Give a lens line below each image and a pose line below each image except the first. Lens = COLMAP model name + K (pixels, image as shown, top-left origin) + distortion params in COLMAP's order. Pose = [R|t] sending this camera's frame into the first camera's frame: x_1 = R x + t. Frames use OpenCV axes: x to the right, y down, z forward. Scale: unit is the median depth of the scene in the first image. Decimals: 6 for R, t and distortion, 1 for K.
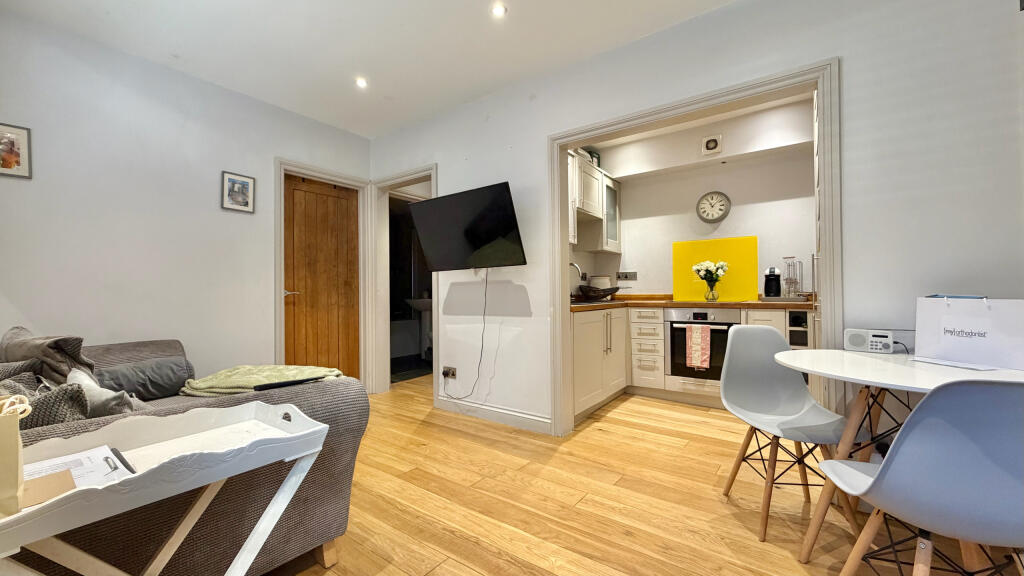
lens RADIAL K [[405.2, 0, 514.8], [0, 405.2, 291.1], [0, 0, 1]] dist [-0.000193, -0.000003]
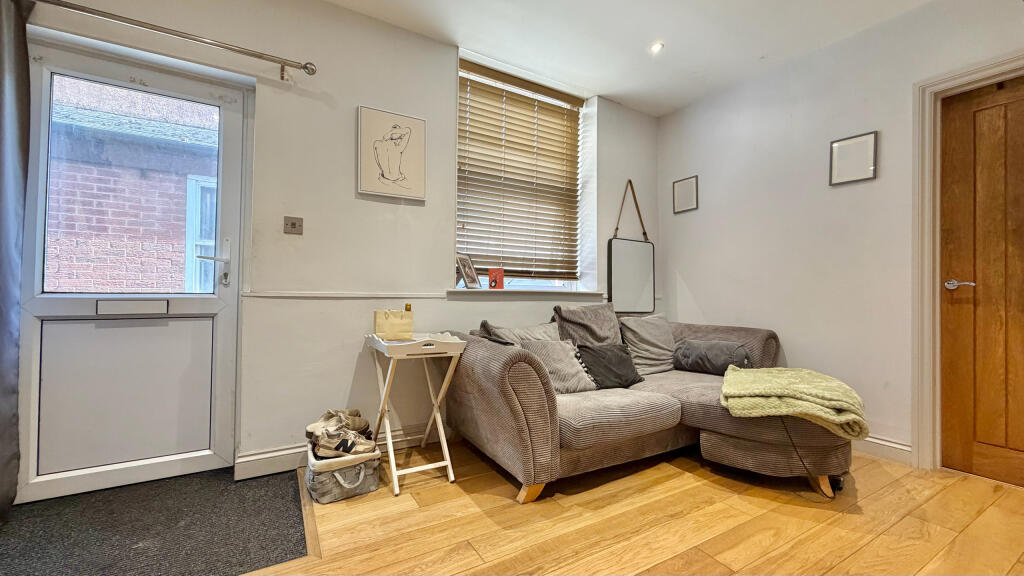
lens RADIAL K [[402.4, 0, 512.0], [0, 402.4, 288.0], [0, 0, 1]] dist [-0.000228, 0.000053]
pose [[-0.408405, -0.010483, -0.912741, 0.391057], [-0.002829, 0.999944, -0.010218, 0.025688], [0.912797, -0.001591, -0.408411, 0.856618]]
